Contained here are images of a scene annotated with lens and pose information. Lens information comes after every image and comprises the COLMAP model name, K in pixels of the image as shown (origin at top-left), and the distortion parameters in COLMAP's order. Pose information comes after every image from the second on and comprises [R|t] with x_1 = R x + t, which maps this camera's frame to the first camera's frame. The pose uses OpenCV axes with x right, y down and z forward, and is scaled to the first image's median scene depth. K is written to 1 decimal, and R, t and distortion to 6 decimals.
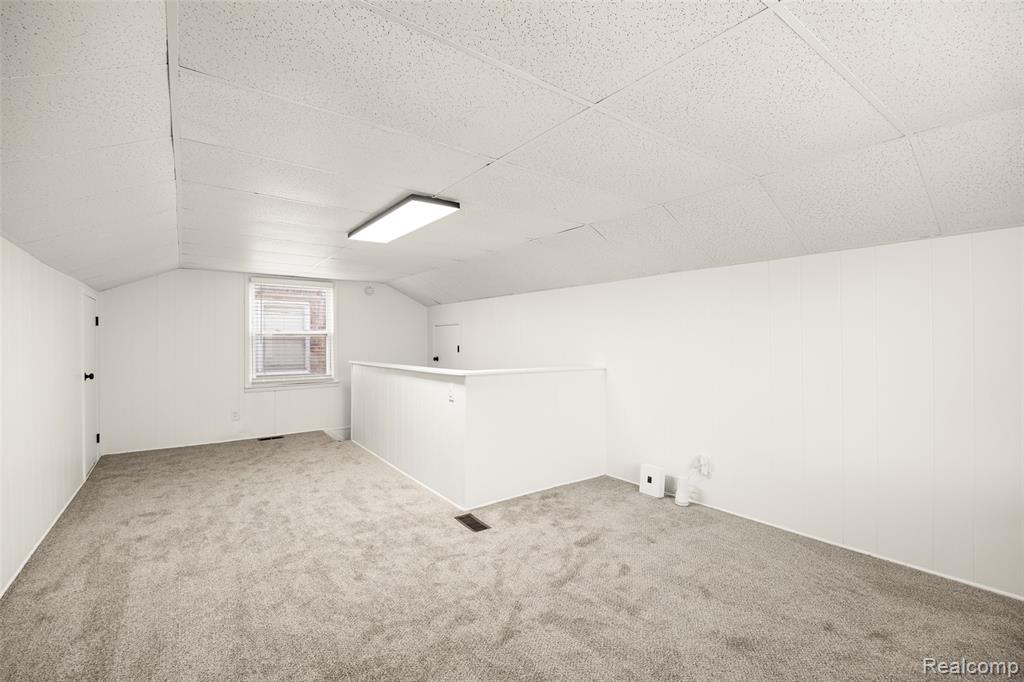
lens RADIAL K [[449.1, 0, 514.2], [0, 449.1, 346.9], [0, 0, 1]] dist [-0.014794, 0.000559]
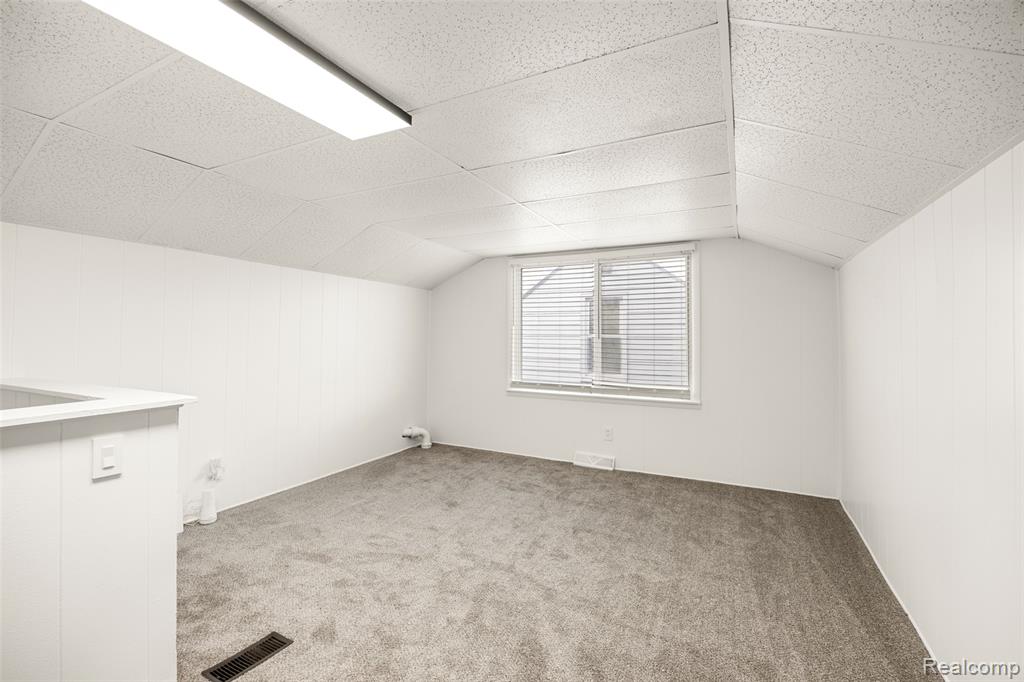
lens RADIAL K [[449.1, 0, 514.2], [0, 449.1, 346.9], [0, 0, 1]] dist [-0.014794, 0.000559]
pose [[-0.445130, -0.022167, 0.895192, -0.726243], [0.001552, 0.999673, 0.025526, -0.008721], [-0.895465, 0.012752, -0.444950, 0.944705]]
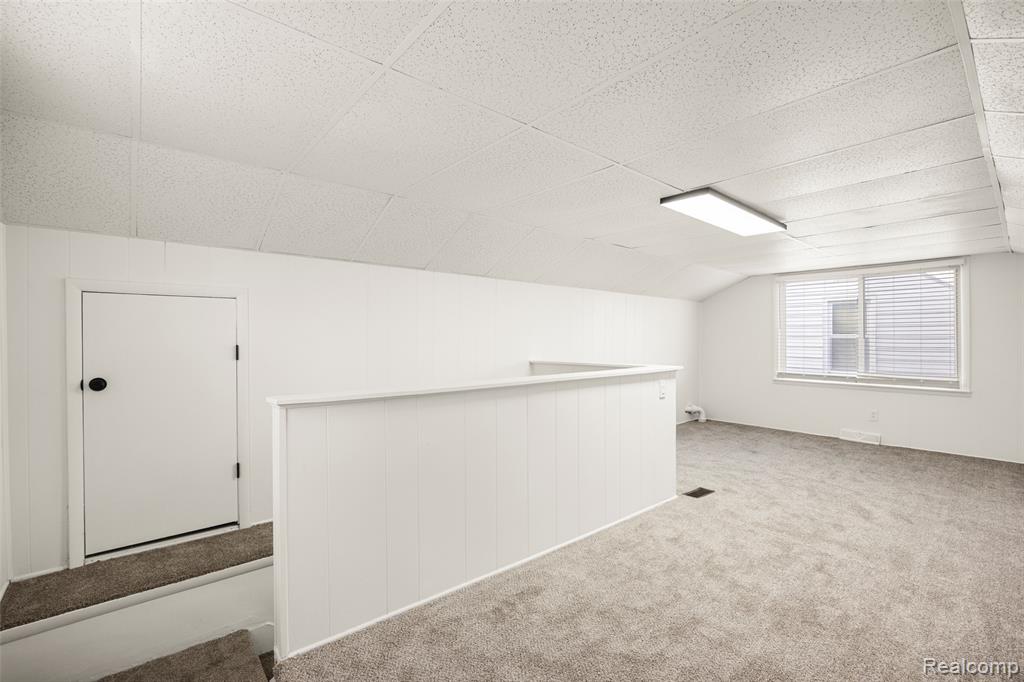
lens RADIAL K [[449.1, 0, 514.2], [0, 449.1, 346.9], [0, 0, 1]] dist [-0.014794, 0.000559]
pose [[-0.071186, -0.020394, 0.997255, -1.214165], [0.010067, 0.999725, 0.021163, -0.016515], [-0.997412, 0.011546, -0.070961, 1.561323]]
